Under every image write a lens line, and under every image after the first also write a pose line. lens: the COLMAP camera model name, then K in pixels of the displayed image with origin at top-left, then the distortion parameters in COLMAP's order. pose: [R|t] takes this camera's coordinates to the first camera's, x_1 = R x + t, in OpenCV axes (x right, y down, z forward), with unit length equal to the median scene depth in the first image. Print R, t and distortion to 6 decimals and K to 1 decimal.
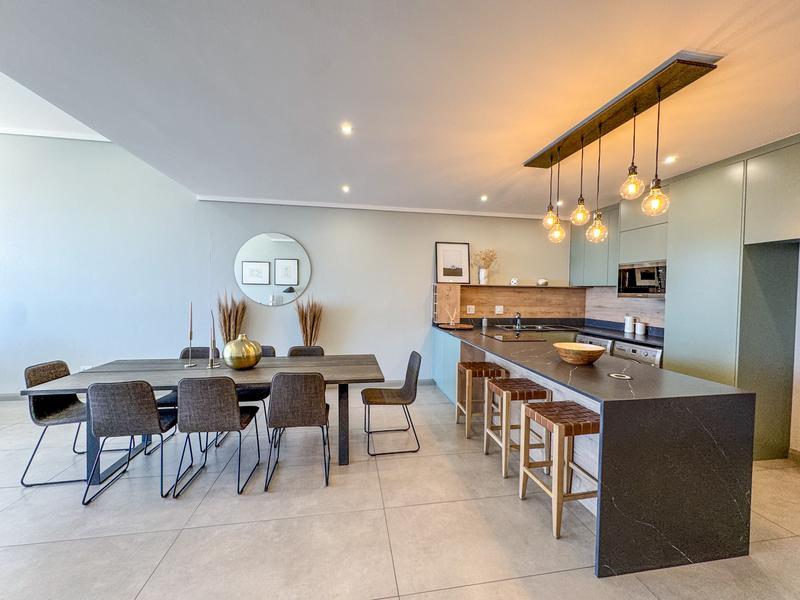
lens RADIAL K [[318.1, 0, 399.6], [0, 318.1, 300.1], [0, 0, 1]] dist [-0.003887, 0.000839]
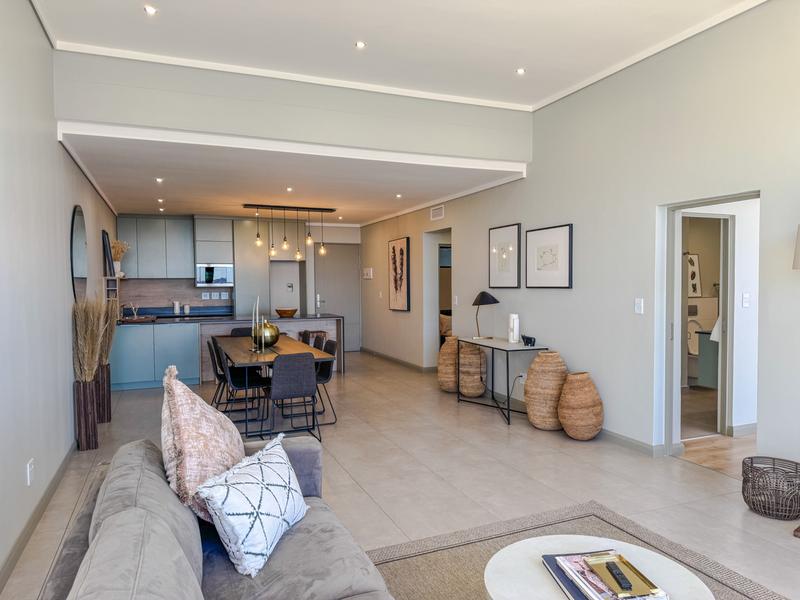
lens RADIAL K [[560.9, 0, 405.5], [0, 560.9, 304.1], [0, 0, 1]] dist [0.079441, -0.104370]
pose [[-0.231634, -0.051784, 0.971424, -1.666676], [0.036156, 0.997434, 0.061792, -0.044741], [-0.972131, 0.049436, -0.229168, 0.563437]]
